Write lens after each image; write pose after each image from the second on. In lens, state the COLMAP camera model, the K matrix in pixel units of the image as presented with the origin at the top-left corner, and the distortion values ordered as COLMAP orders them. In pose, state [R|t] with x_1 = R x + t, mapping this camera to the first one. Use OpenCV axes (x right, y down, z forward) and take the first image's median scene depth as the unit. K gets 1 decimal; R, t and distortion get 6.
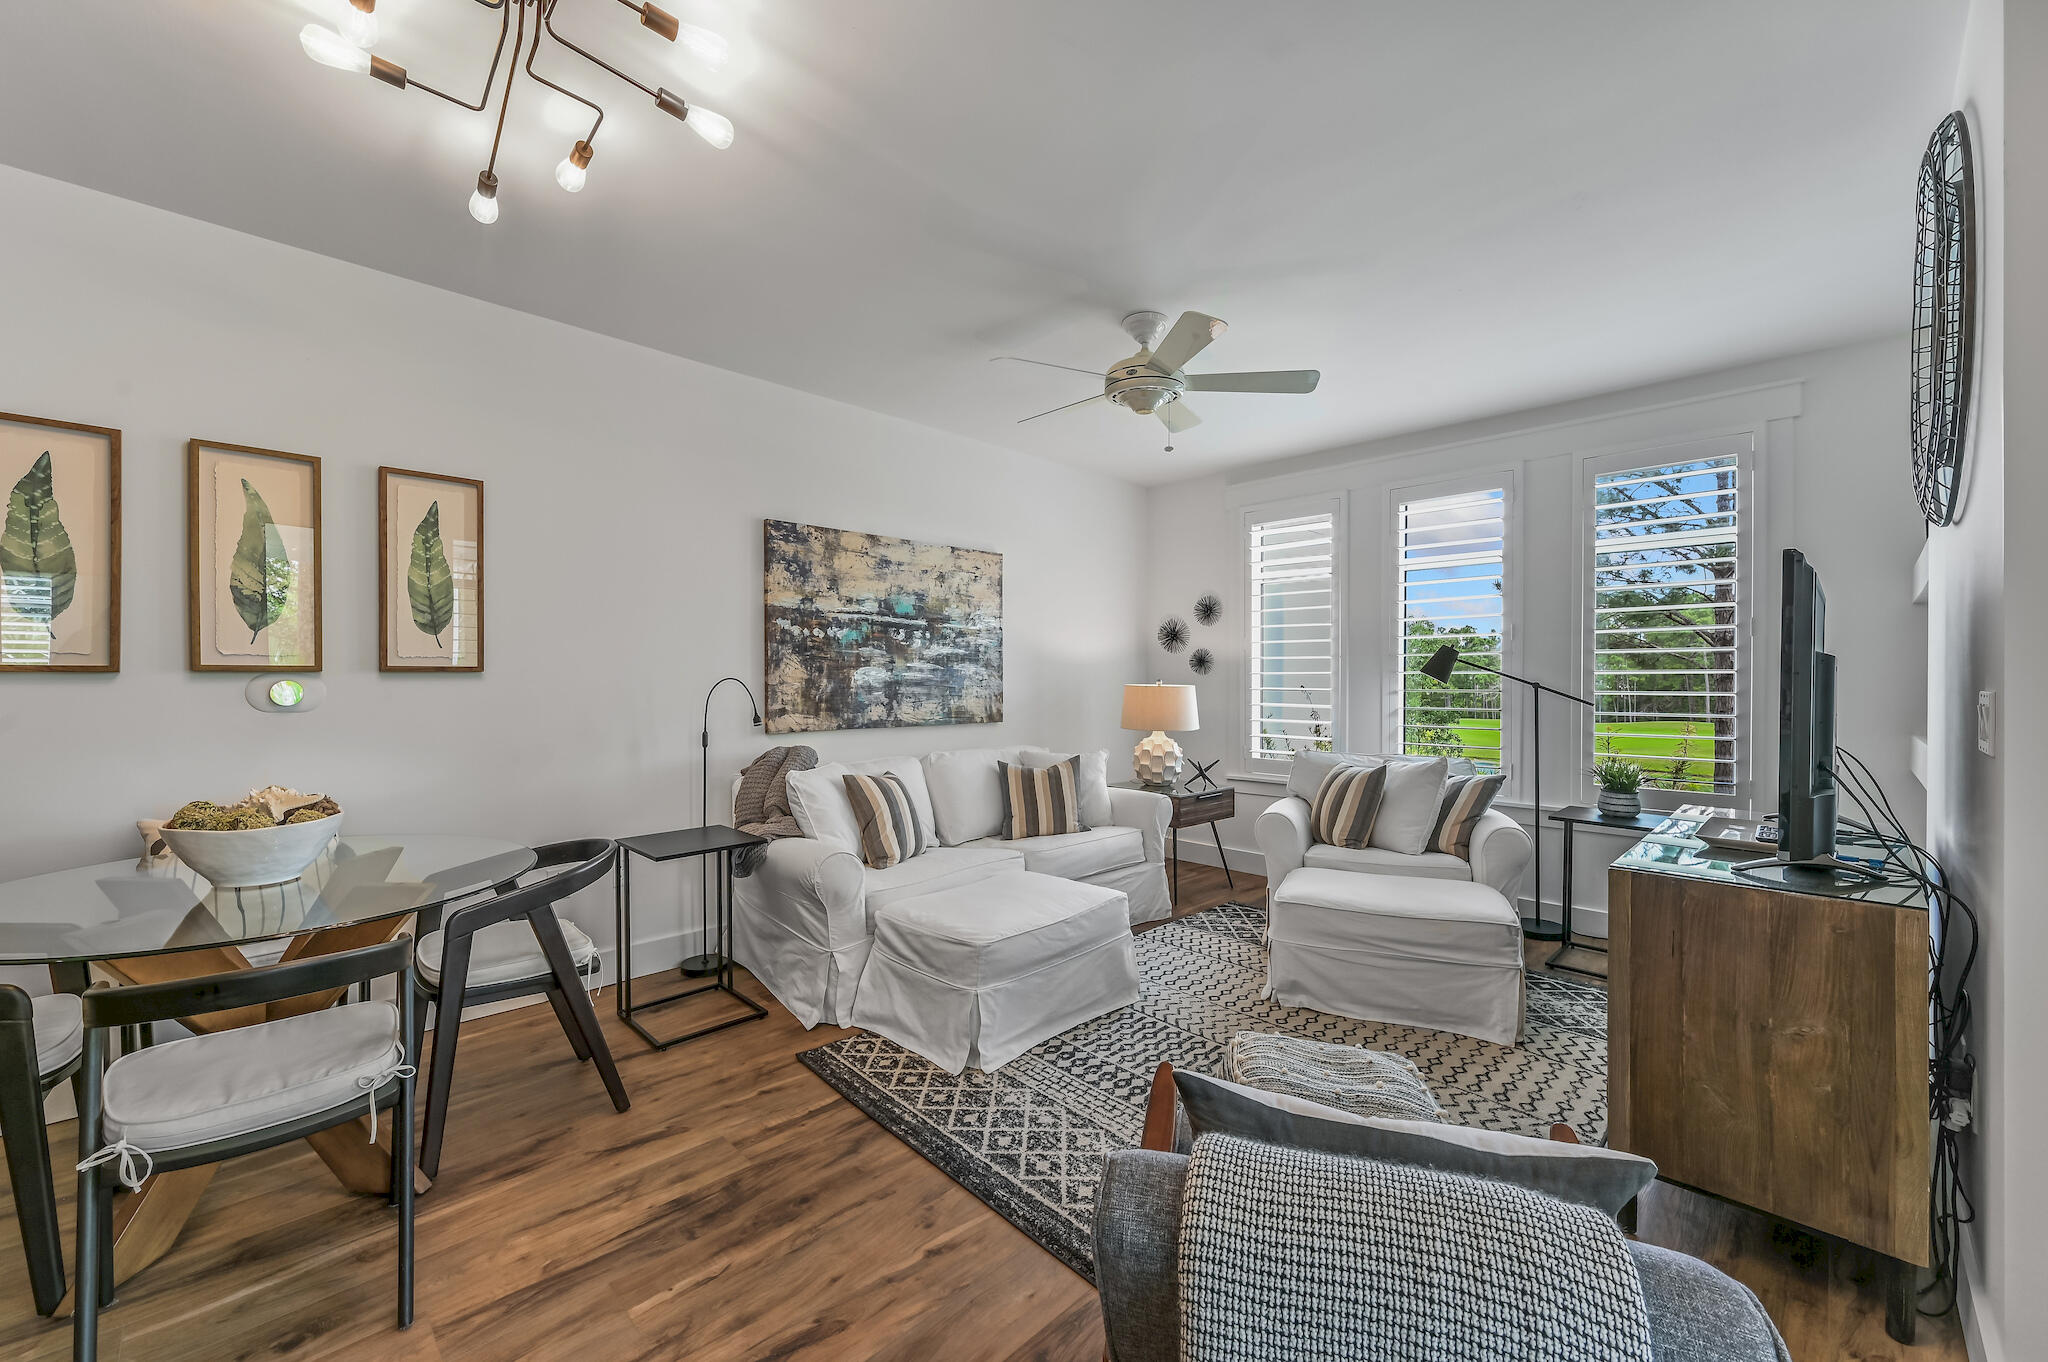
lens RADIAL K [[803.2, 0, 1026.5], [0, 803.2, 683.5], [0, 0, 1]] dist [-0.002497, 0.000044]
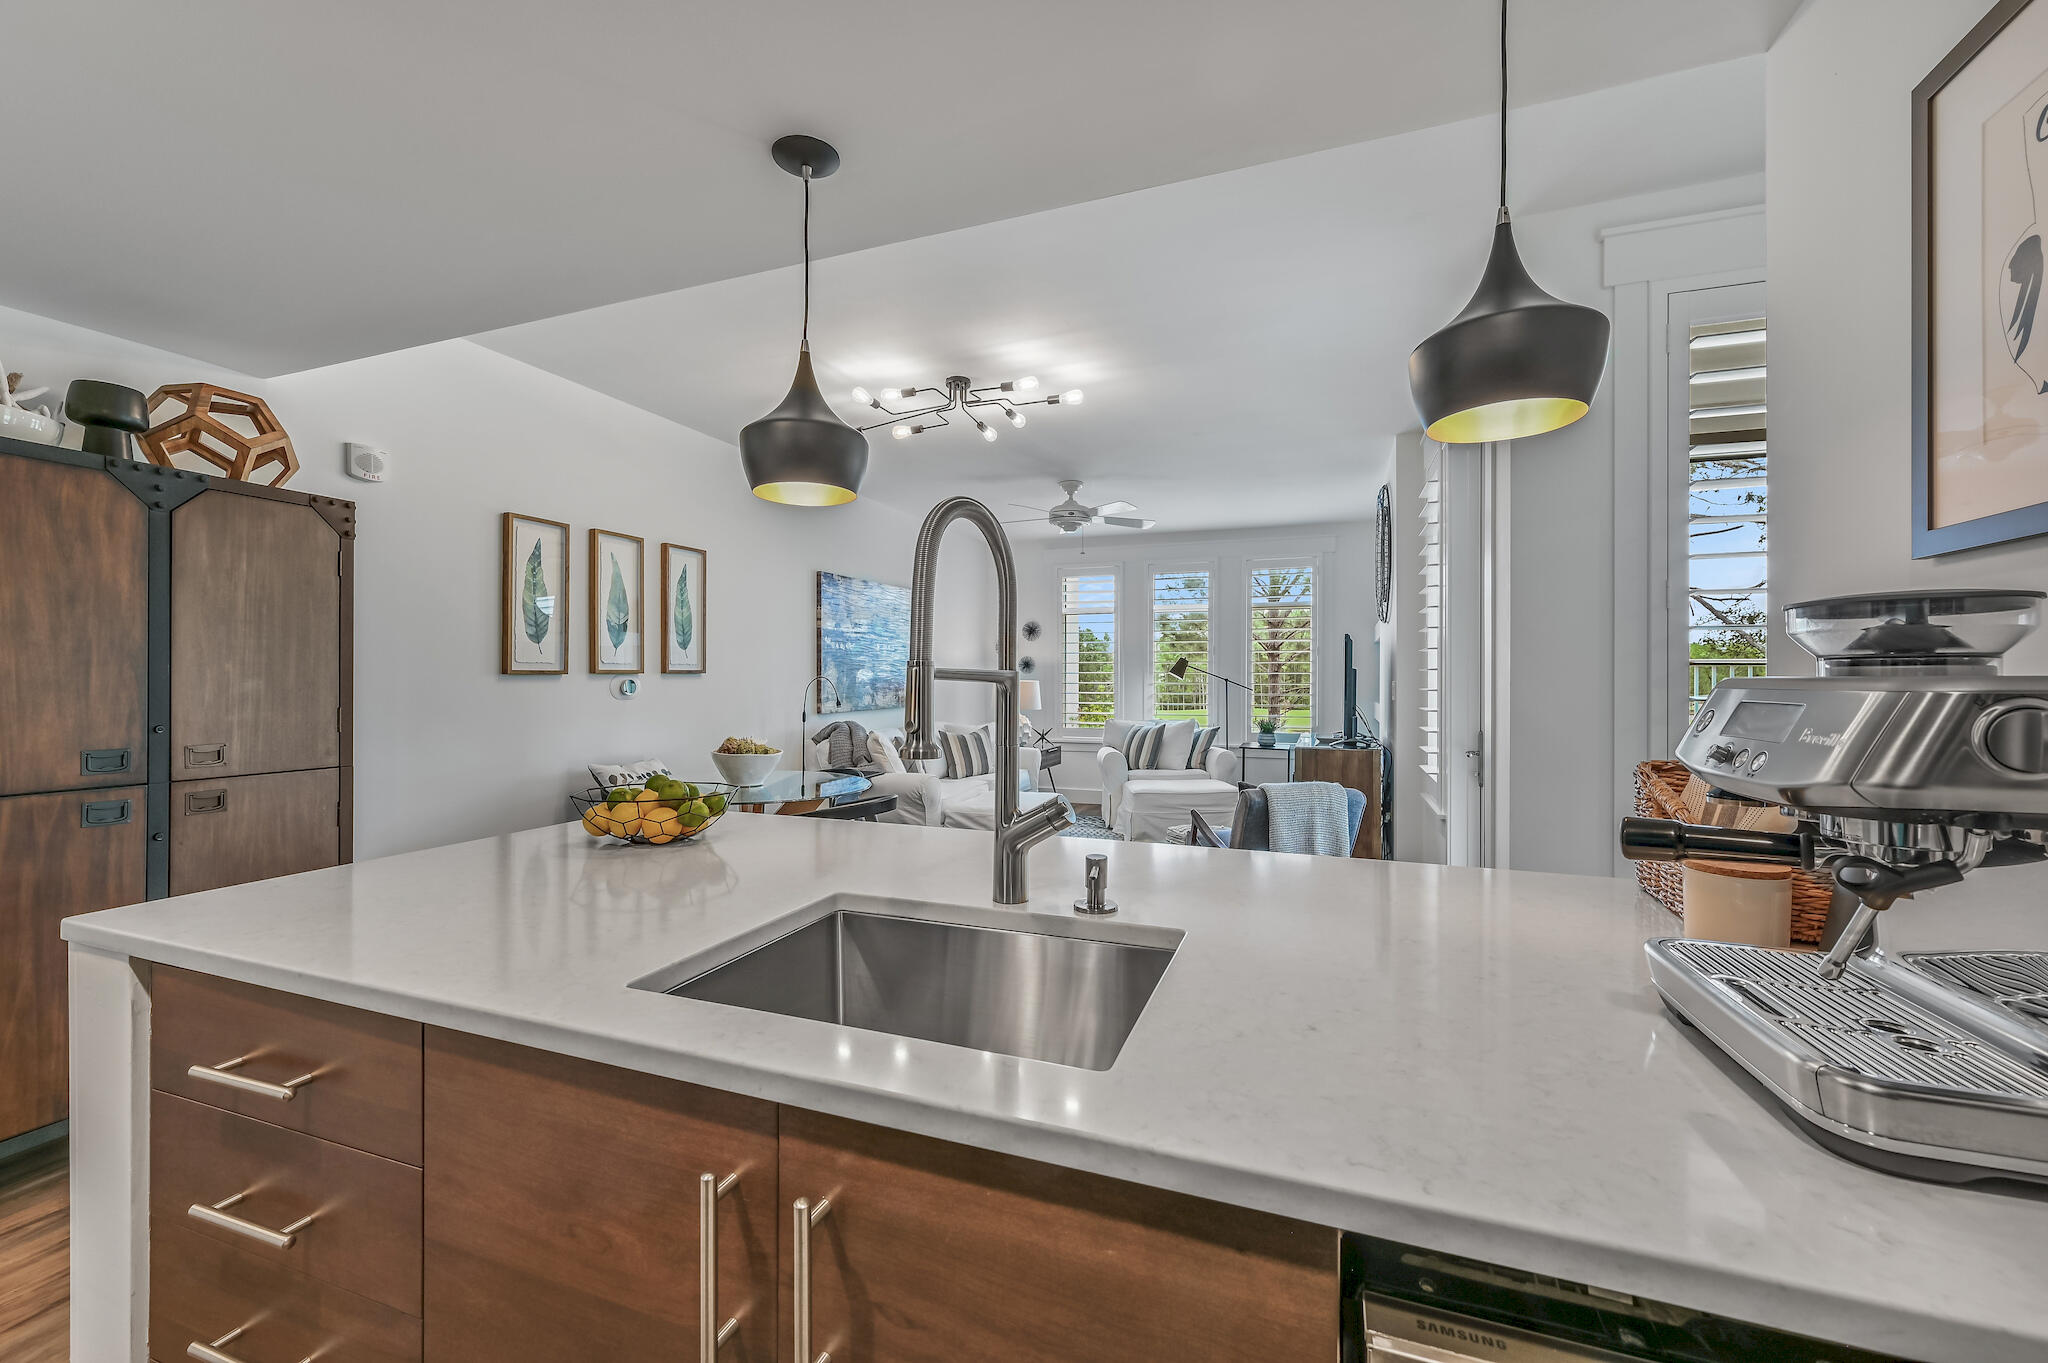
lens RADIAL K [[803.2, 0, 1030.1], [0, 803.2, 675.6], [0, 0, 1]] dist [-0.002497, 0.000044]
pose [[0.906467, -0.000875, 0.422275, -0.697403], [0.002669, 0.999990, -0.003658, -0.002947], [-0.422267, 0.004443, 0.906460, -0.613768]]
